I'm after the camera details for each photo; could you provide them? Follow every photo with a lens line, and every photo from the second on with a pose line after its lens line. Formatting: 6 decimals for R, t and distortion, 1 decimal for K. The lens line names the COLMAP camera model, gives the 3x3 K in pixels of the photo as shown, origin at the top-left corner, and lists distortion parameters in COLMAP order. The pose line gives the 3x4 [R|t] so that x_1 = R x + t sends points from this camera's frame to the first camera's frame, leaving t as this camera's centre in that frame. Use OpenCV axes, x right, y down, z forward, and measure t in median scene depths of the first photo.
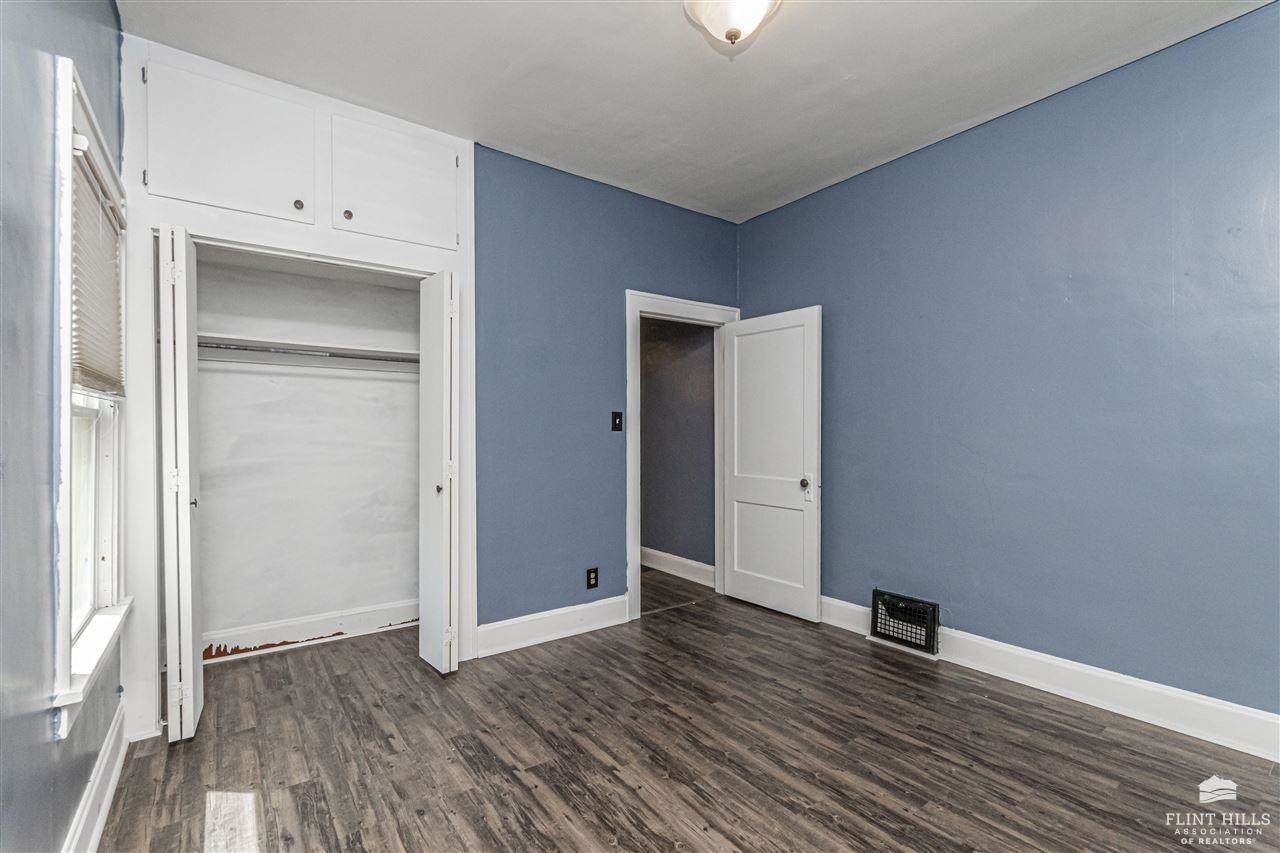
lens RADIAL K [[563.3, 0, 645.7], [0, 563.3, 428.9], [0, 0, 1]] dist [-0.001878, 0.000294]
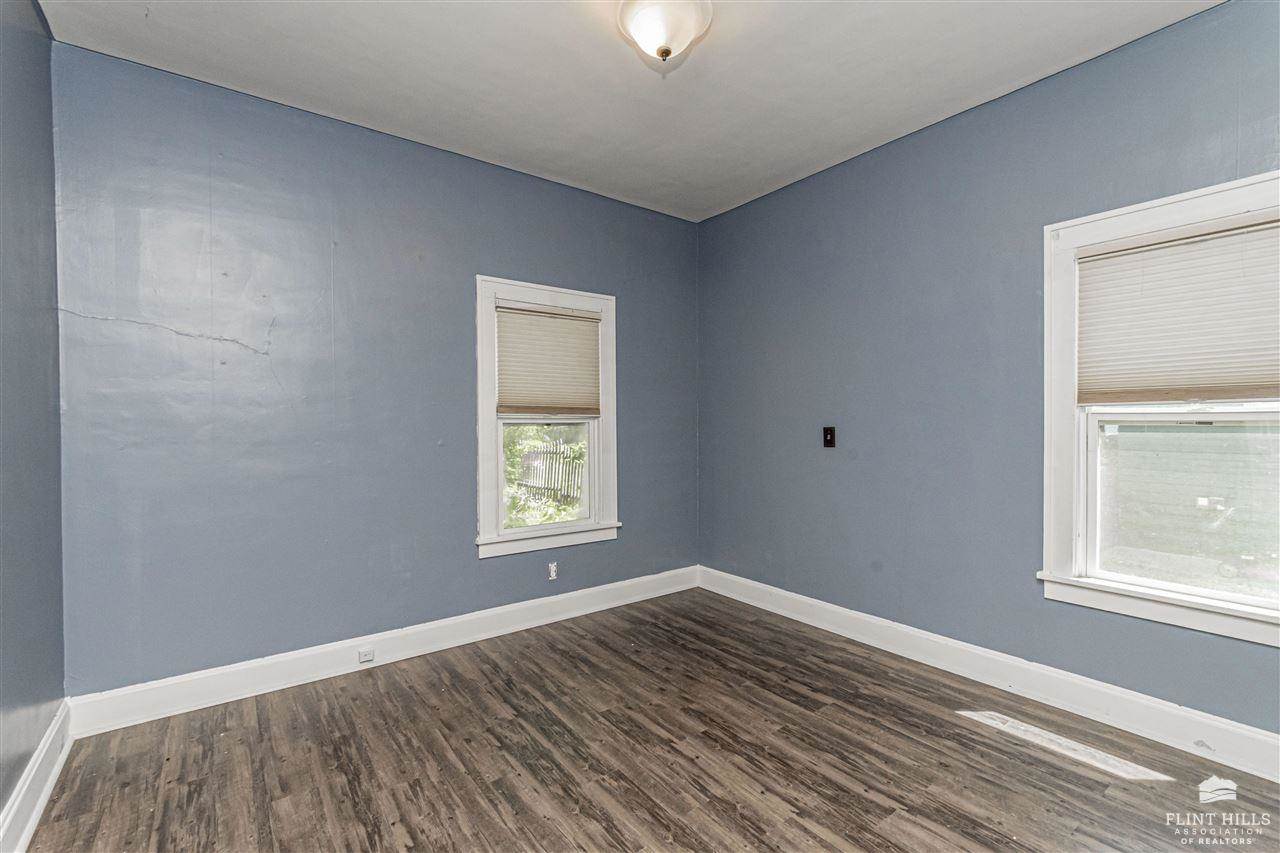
lens RADIAL K [[563.3, 0, 645.7], [0, 563.3, 428.9], [0, 0, 1]] dist [-0.001878, 0.000294]
pose [[-0.999873, 0.010031, -0.012409, 0.205204], [0.009944, 0.999926, 0.007043, -0.018763], [0.012479, 0.006919, -0.999898, 2.010256]]
